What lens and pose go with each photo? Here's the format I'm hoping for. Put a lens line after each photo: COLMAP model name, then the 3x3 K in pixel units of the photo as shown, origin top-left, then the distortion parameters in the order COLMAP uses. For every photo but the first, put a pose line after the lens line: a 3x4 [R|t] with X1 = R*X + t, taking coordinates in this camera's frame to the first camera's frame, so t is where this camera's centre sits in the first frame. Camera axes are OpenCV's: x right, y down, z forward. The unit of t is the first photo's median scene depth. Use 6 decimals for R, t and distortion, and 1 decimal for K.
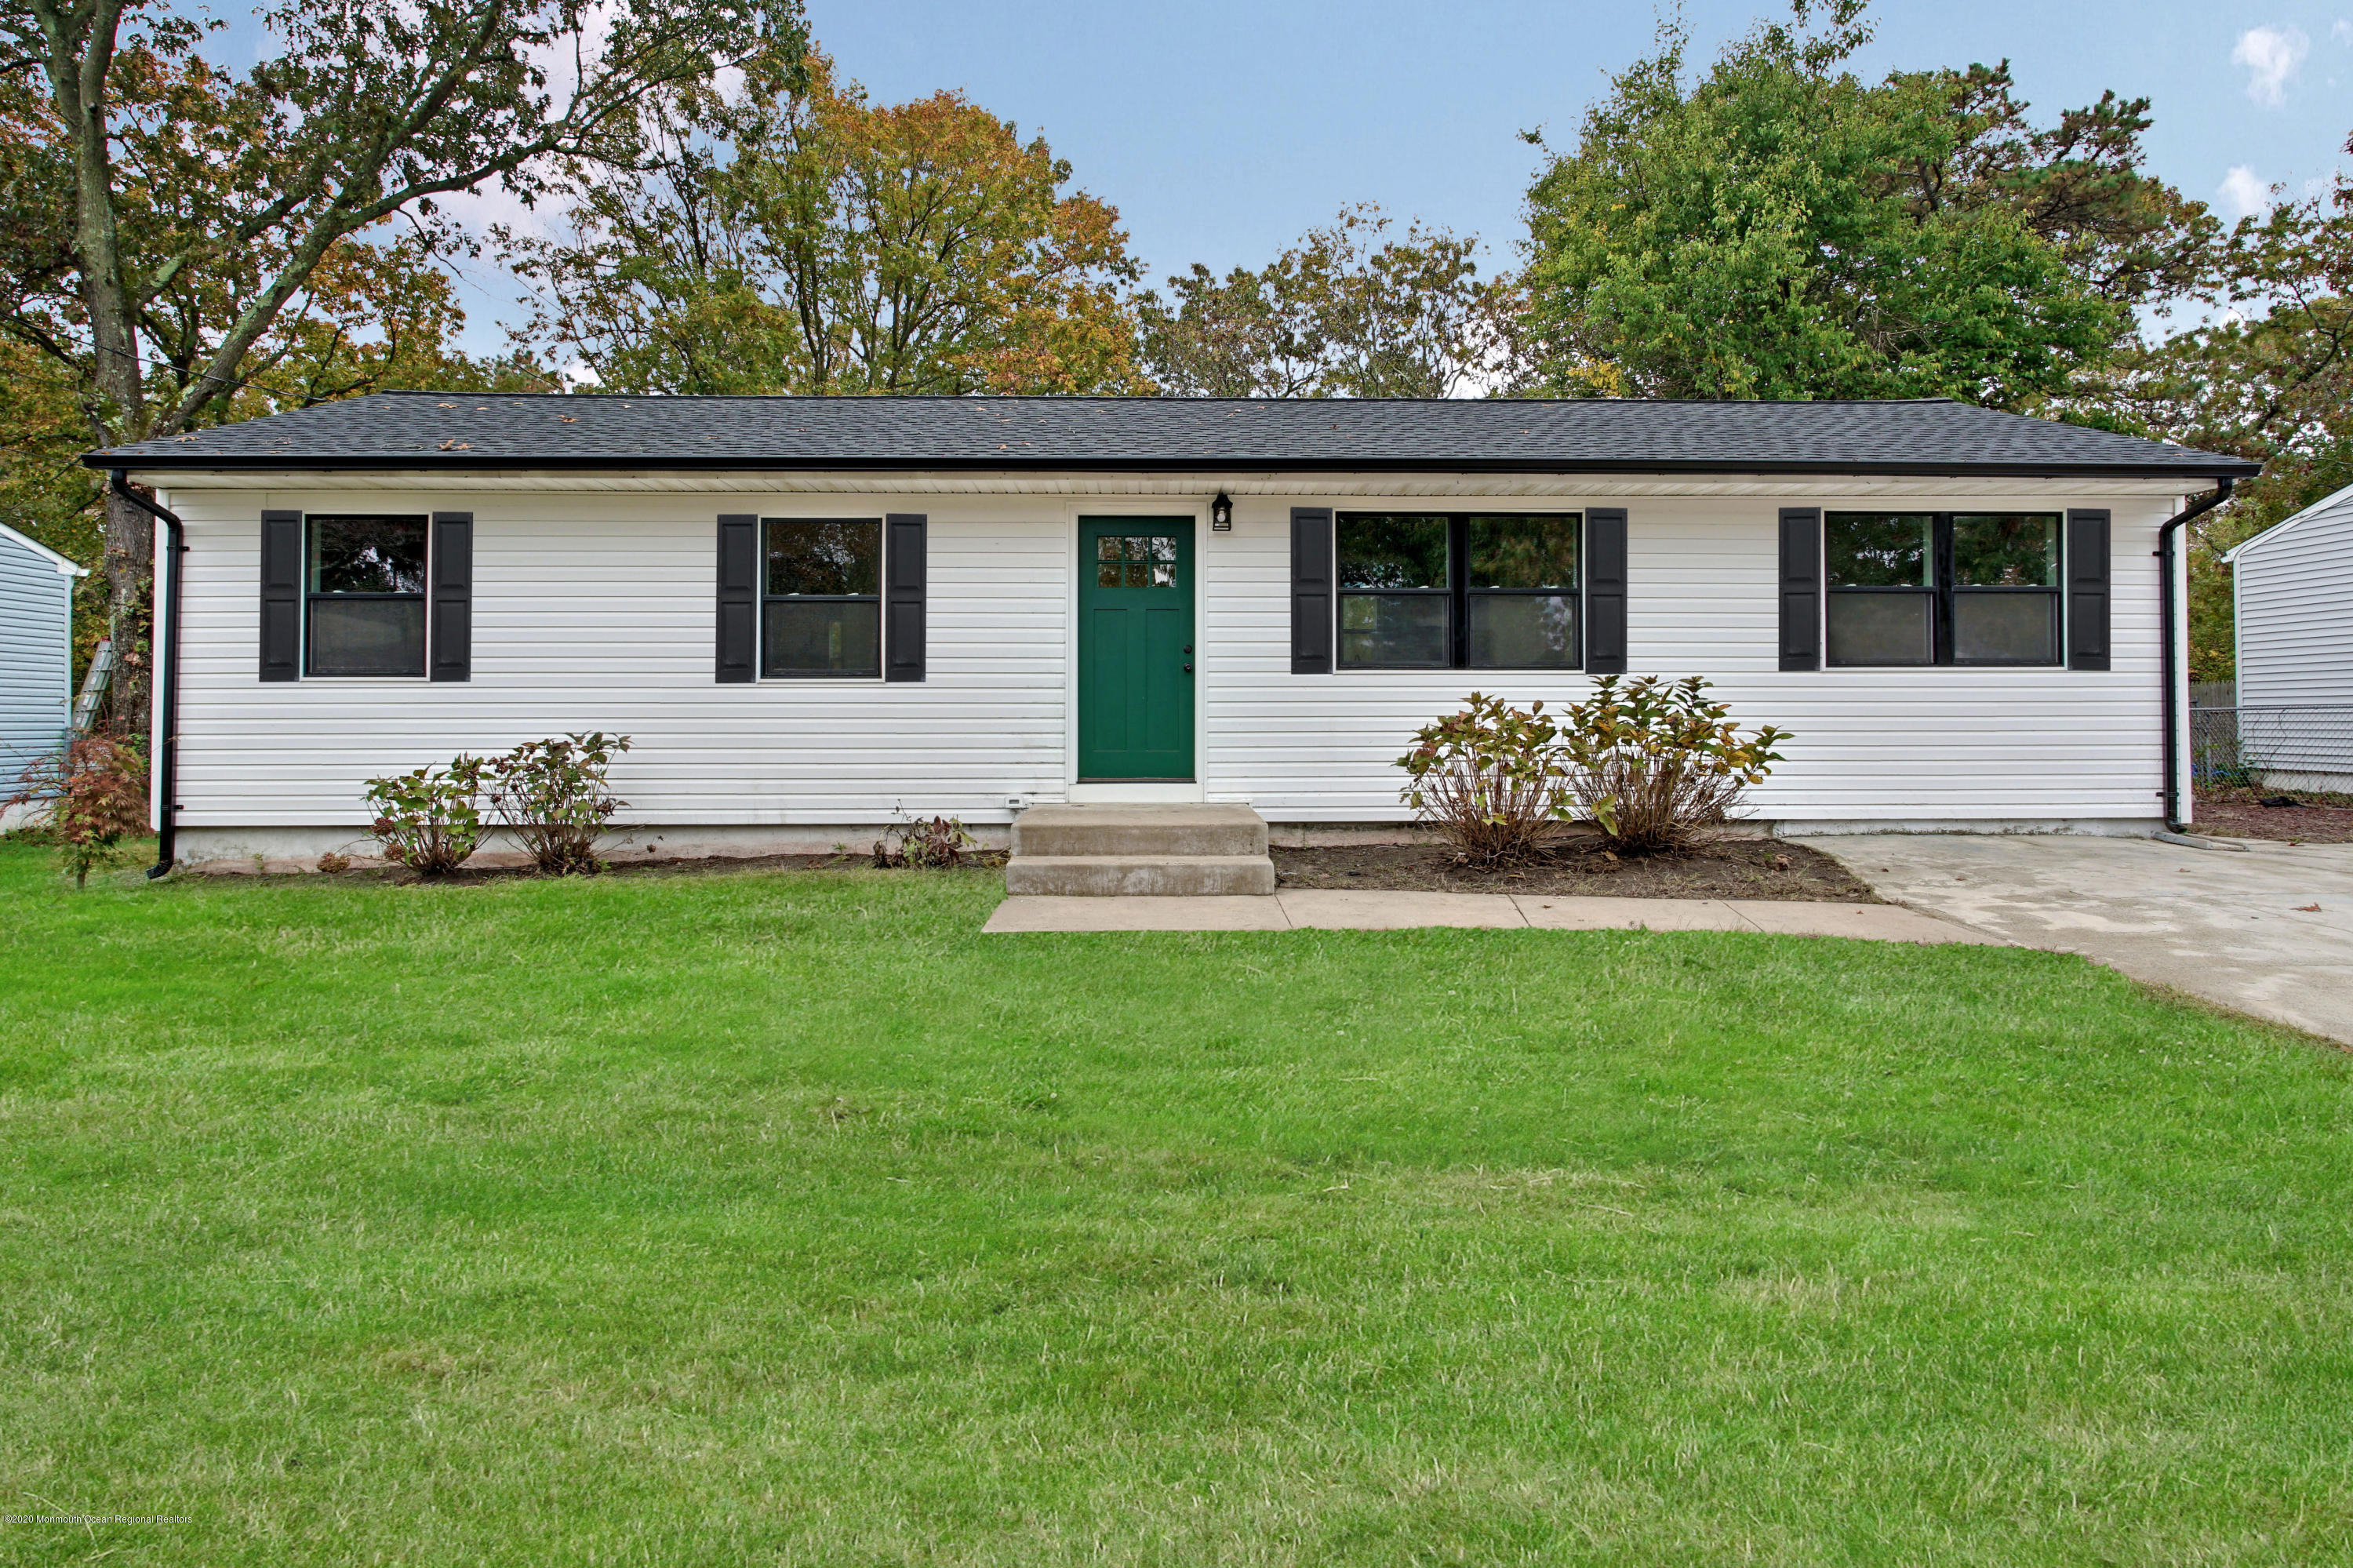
lens RADIAL K [[1256.7, 0, 1175.8], [0, 1256.7, 703.1], [0, 0, 1]] dist [-0.004203, 0.000501]
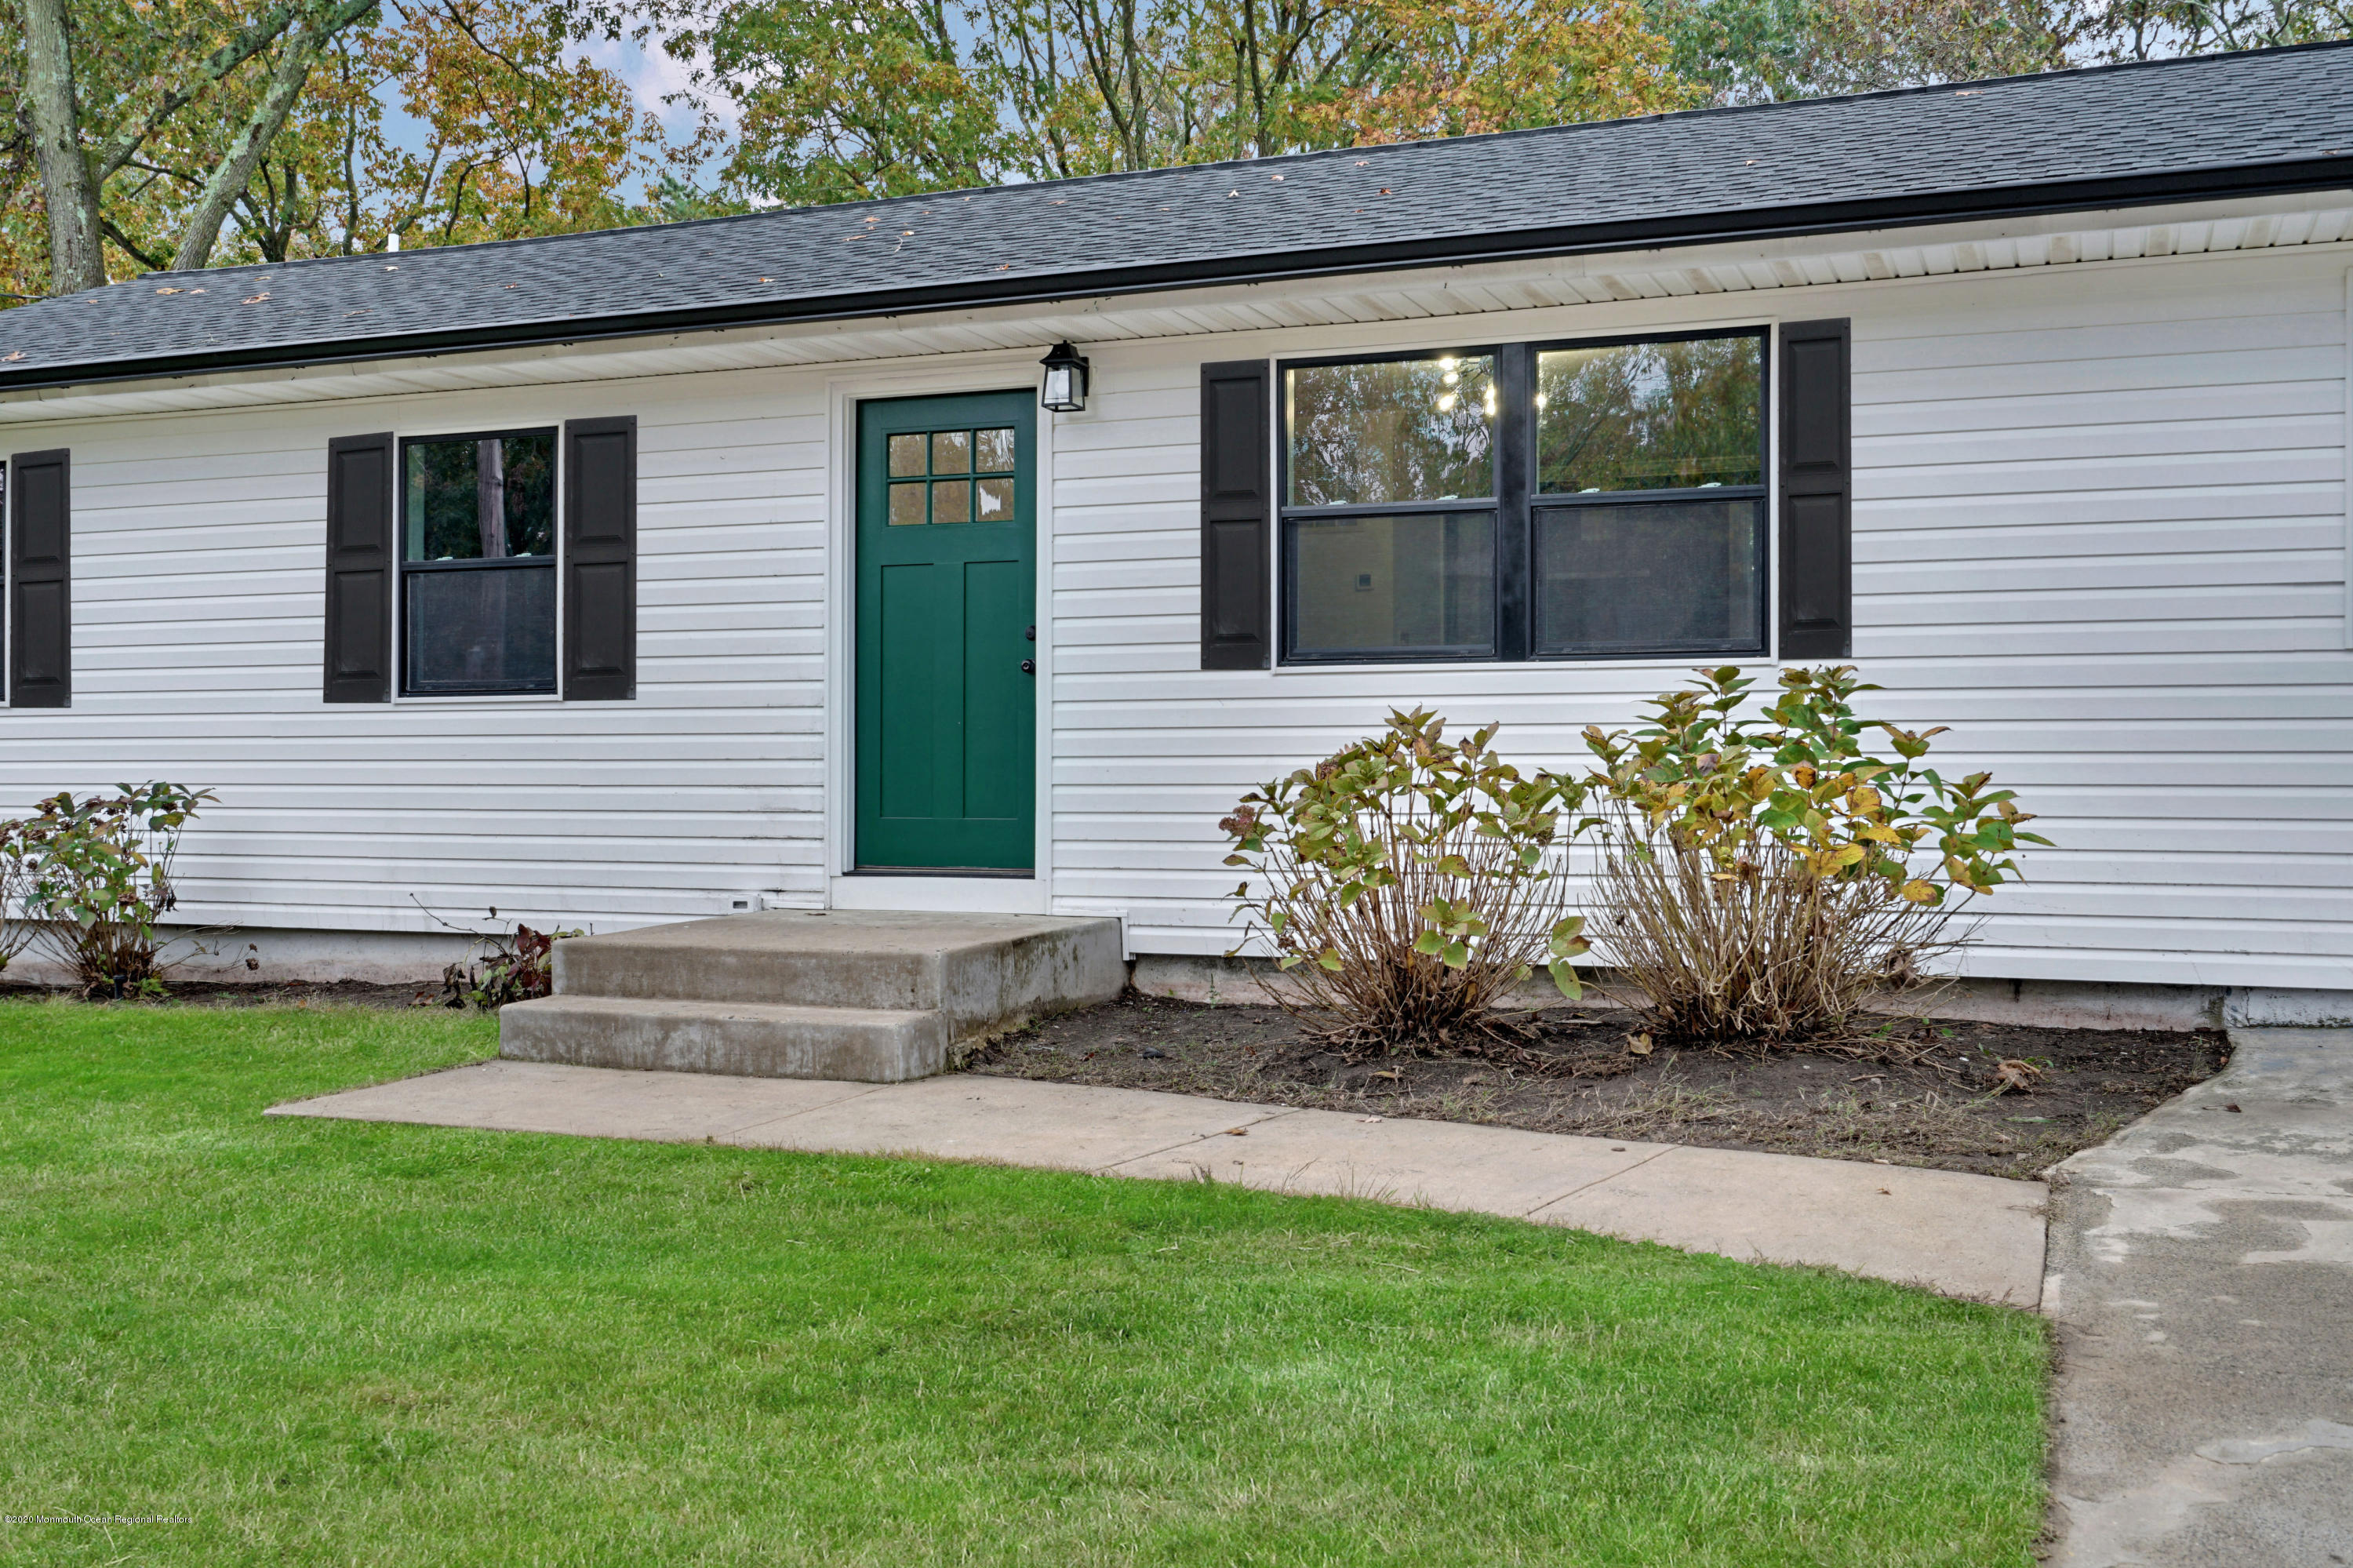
lens RADIAL K [[2300.1, 0, 1178.3], [0, 2300.1, 785.3], [0, 0, 1]] dist [0.001056, 0.000000]
pose [[0.915436, 0.002559, -0.402455, 0.474127], [0.006156, 0.999774, 0.020358, 0.003309], [0.402416, -0.021114, 0.915213, 0.113482]]
